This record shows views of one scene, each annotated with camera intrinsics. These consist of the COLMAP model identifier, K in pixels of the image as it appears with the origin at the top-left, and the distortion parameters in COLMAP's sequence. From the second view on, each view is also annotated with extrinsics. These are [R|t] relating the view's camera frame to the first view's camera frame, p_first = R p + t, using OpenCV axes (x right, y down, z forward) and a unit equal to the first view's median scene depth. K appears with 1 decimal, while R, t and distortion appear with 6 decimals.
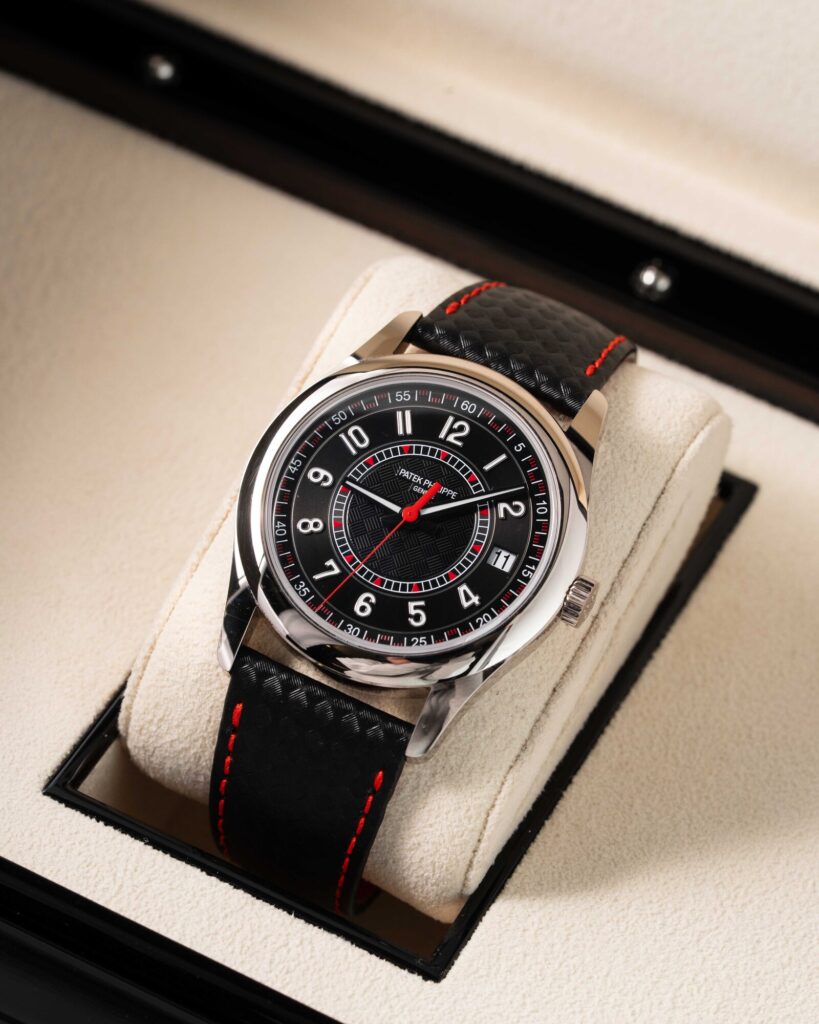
lens RADIAL K [[4241.2, 0, 409.5], [0, 4241.2, 512.0], [0, 0, 1]] dist [-0.050226, 0.982271]
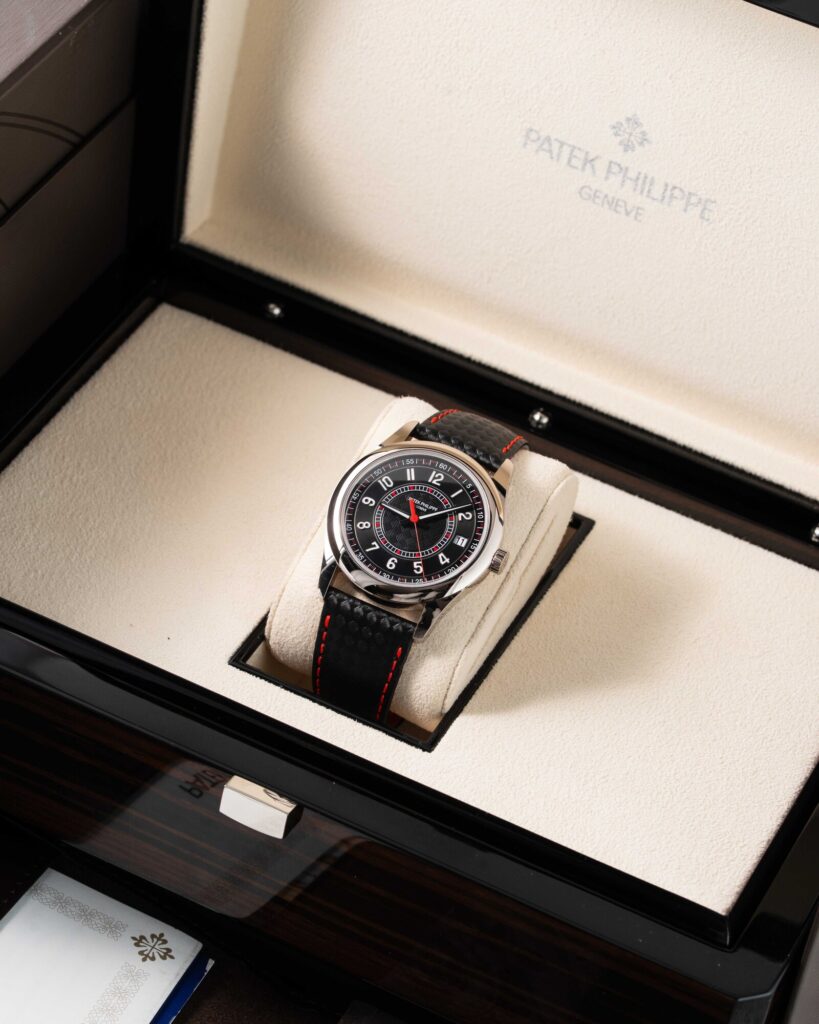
lens RADIAL K [[4241.2, 0, 409.5], [0, 4241.2, 512.0], [0, 0, 1]] dist [-0.050226, 0.982271]
pose [[0.999926, -0.005516, 0.010886, -0.023518], [0.006491, 0.995771, -0.091636, 0.178209], [-0.010335, 0.091700, 0.995733, -0.973575]]
